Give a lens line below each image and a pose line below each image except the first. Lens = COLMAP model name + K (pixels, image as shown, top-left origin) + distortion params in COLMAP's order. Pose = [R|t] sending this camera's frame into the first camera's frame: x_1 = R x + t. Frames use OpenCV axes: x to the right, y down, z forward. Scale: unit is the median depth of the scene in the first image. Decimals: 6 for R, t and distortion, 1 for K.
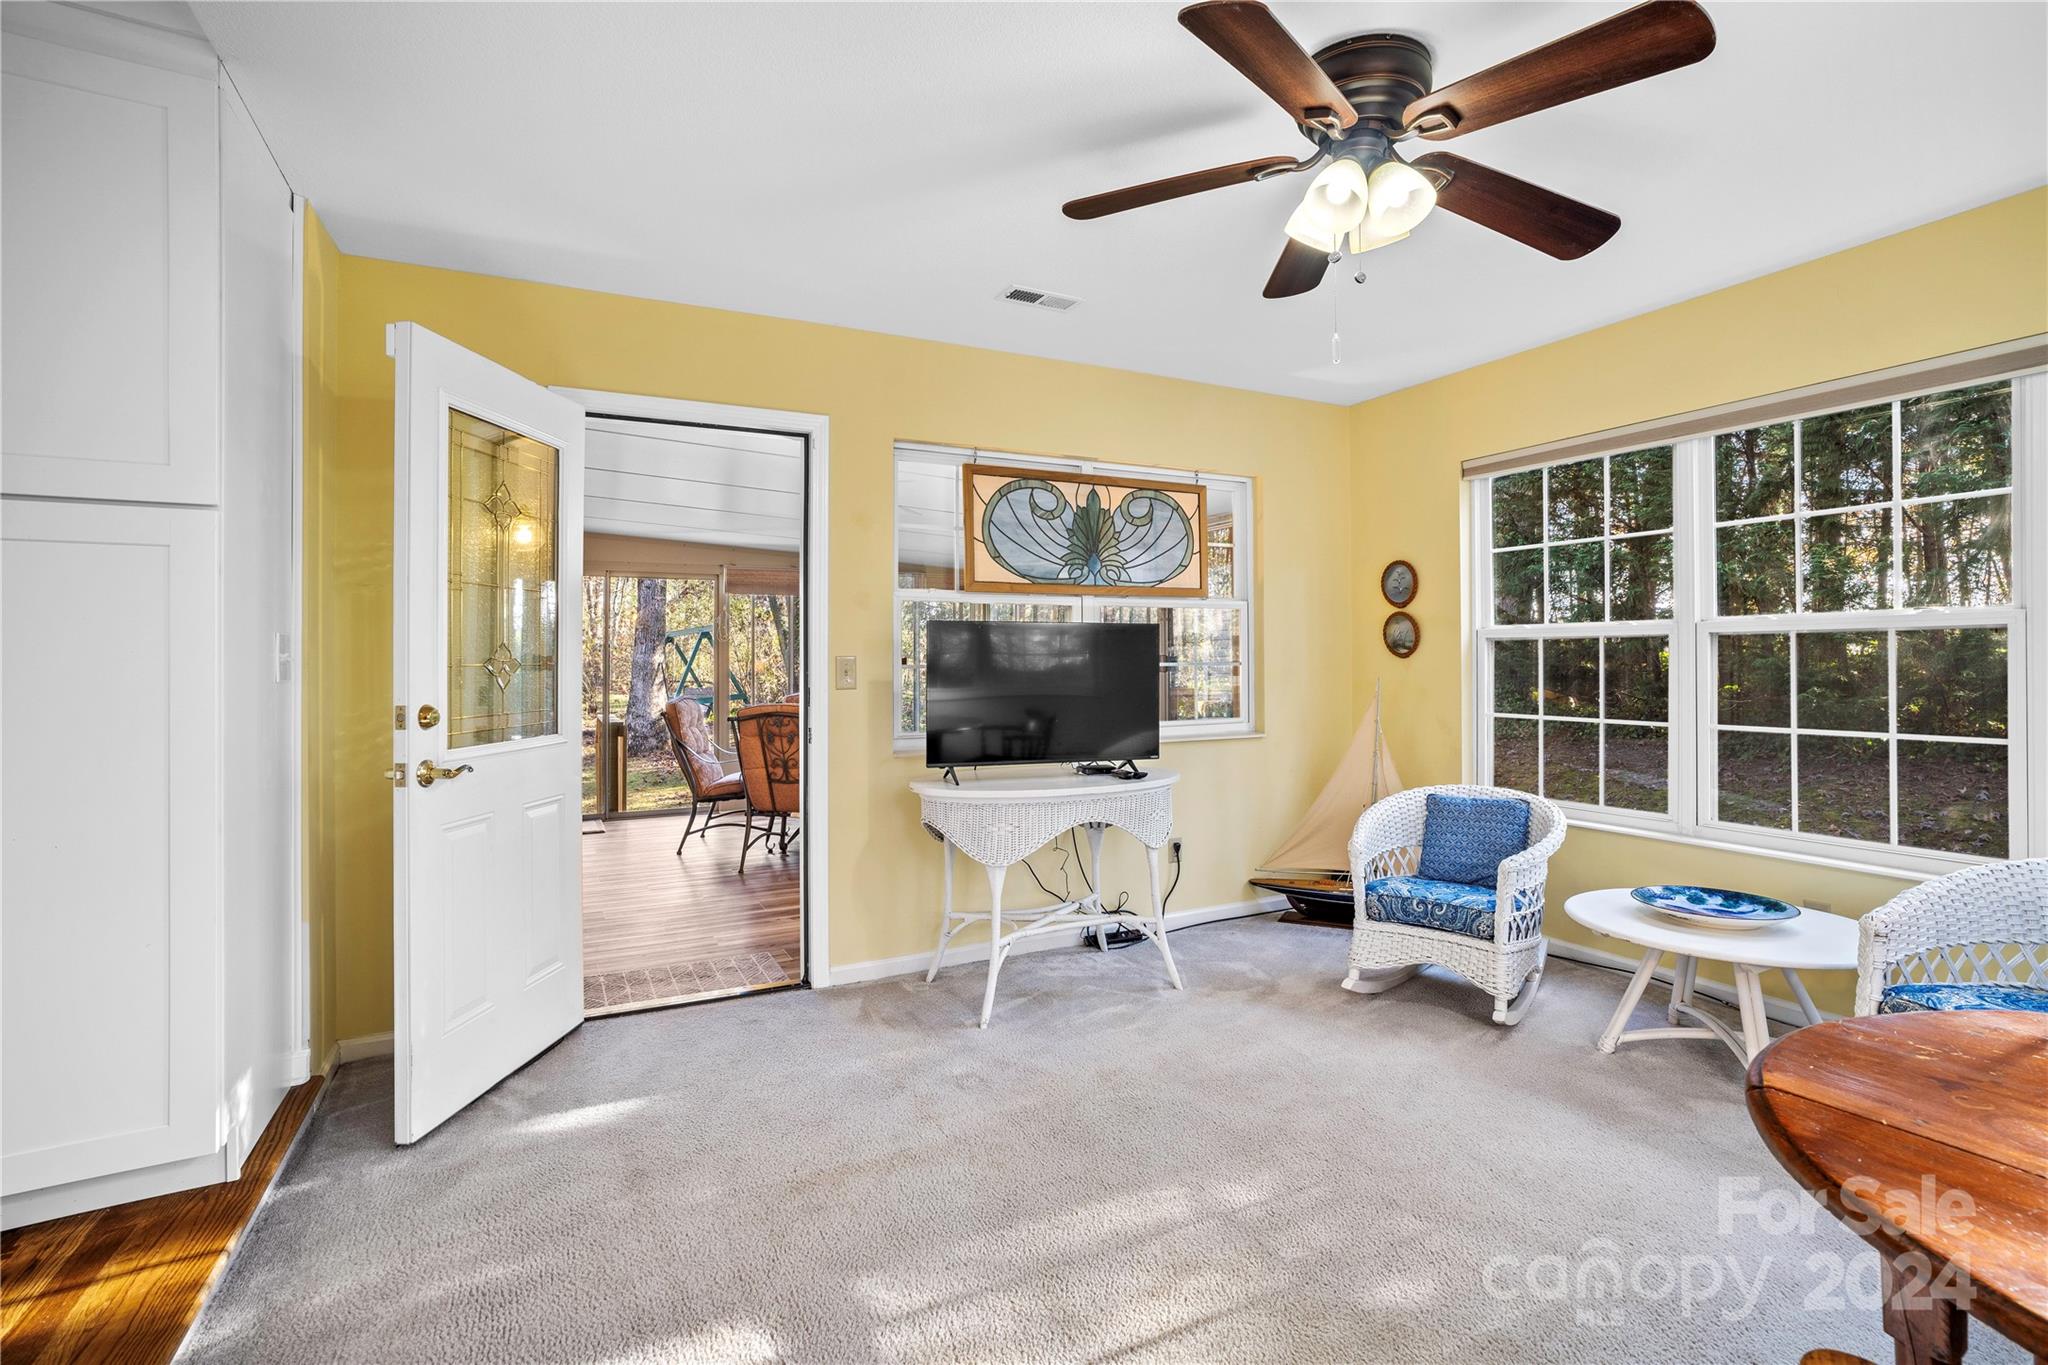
lens RADIAL K [[964.4, 0, 1017.2], [0, 964.4, 660.5], [0, 0, 1]] dist [-0.027775, 0.018215]
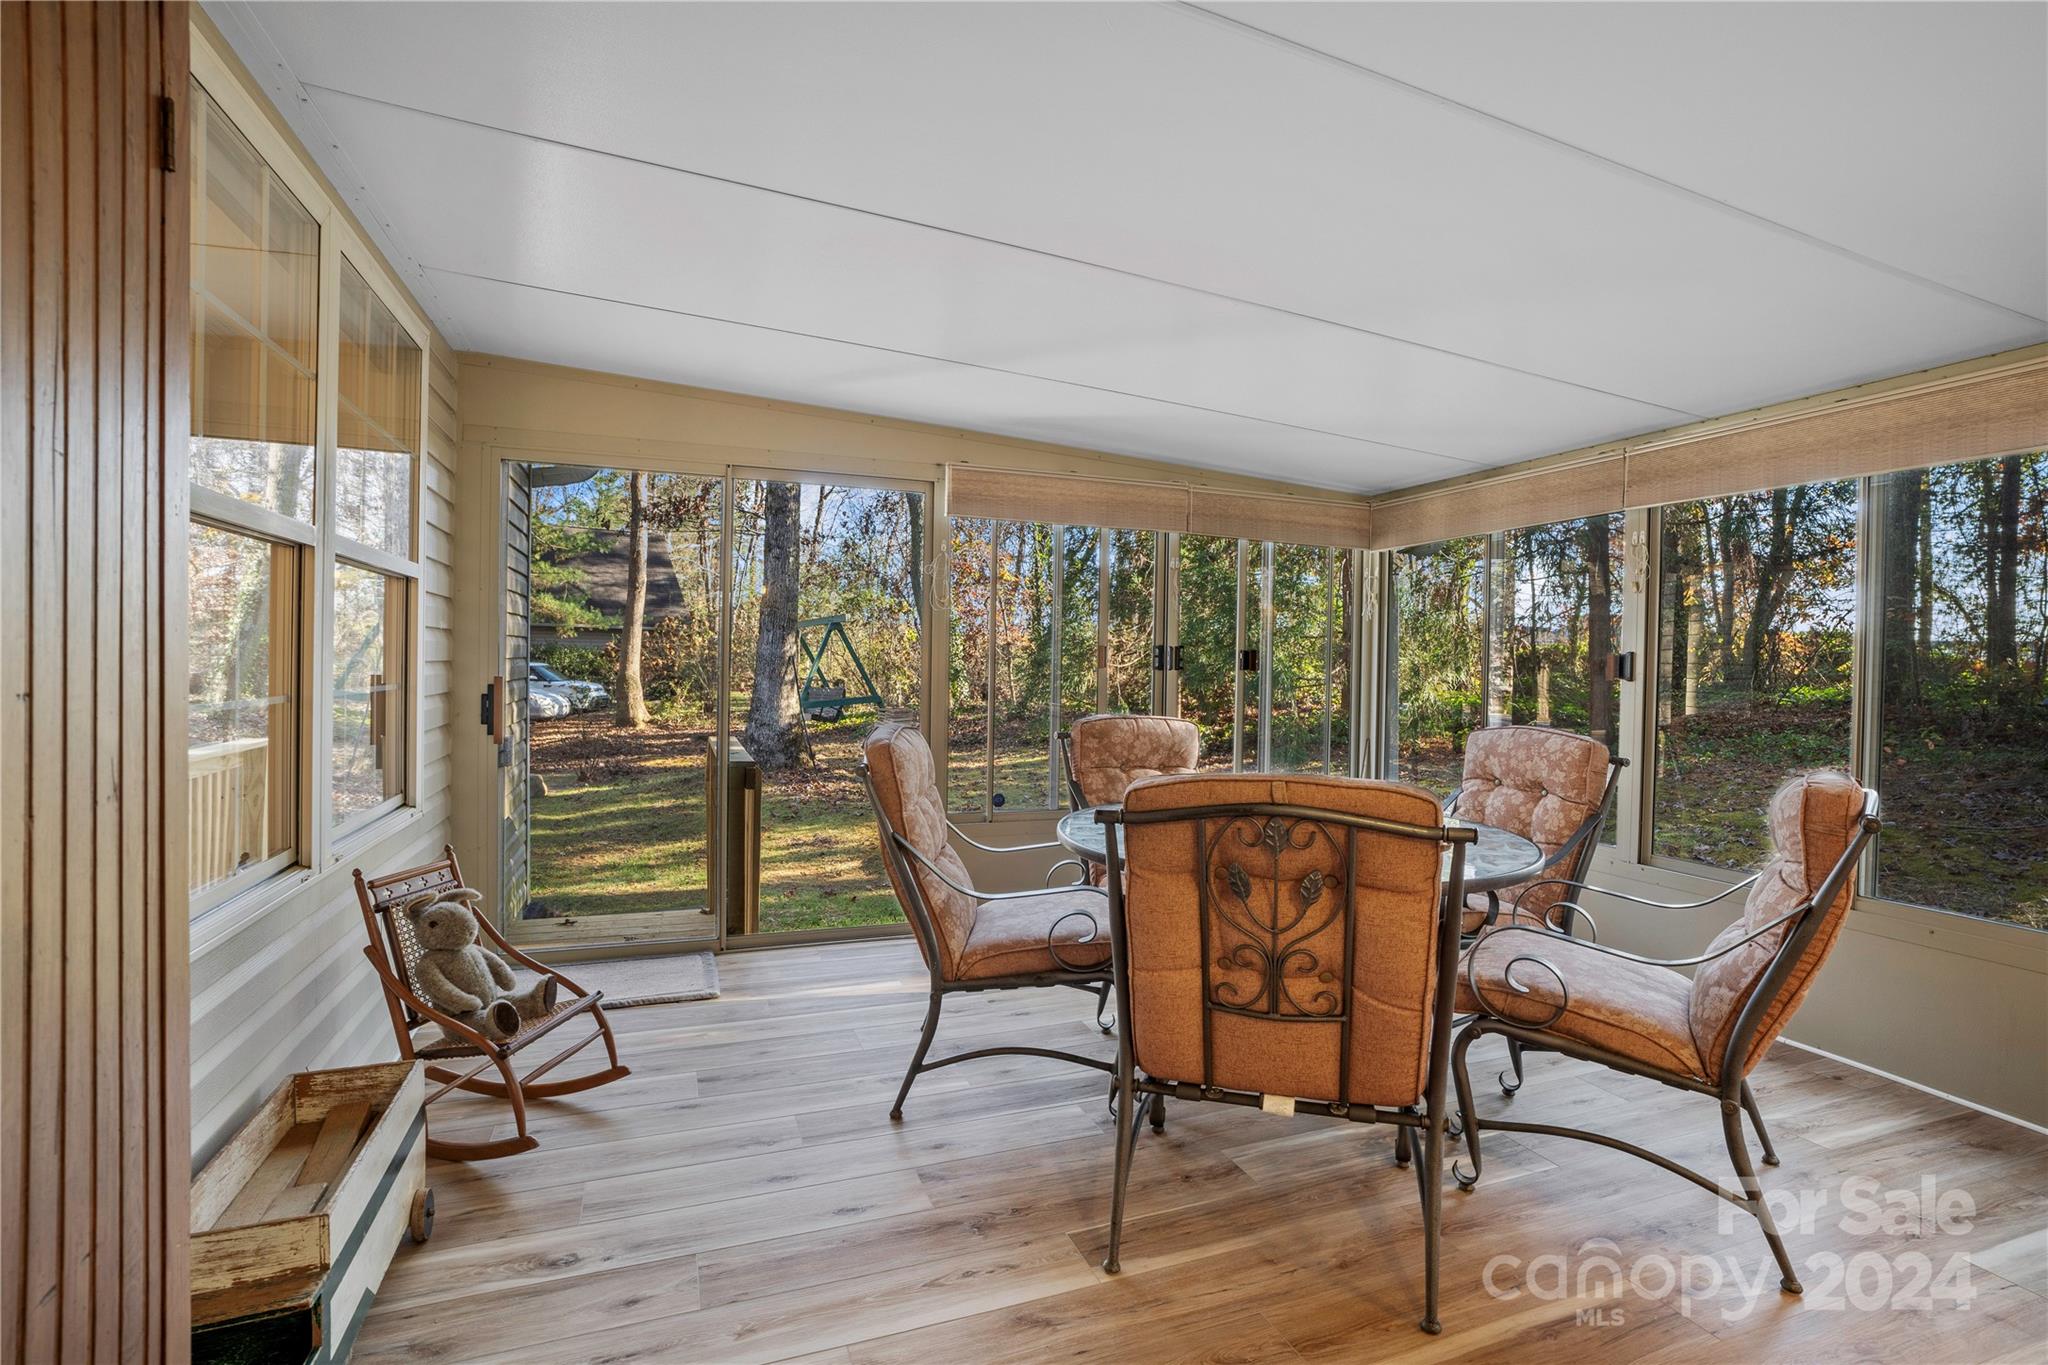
lens RADIAL K [[956.6, 0, 1027.7], [0, 956.6, 677.4], [0, 0, 1]] dist [-0.043874, 0.018033]
pose [[0.995335, 0.017570, -0.094865, -0.260501], [-0.016104, 0.999739, 0.016198, 0.009086], [0.095124, -0.014594, 0.995358, 0.607809]]
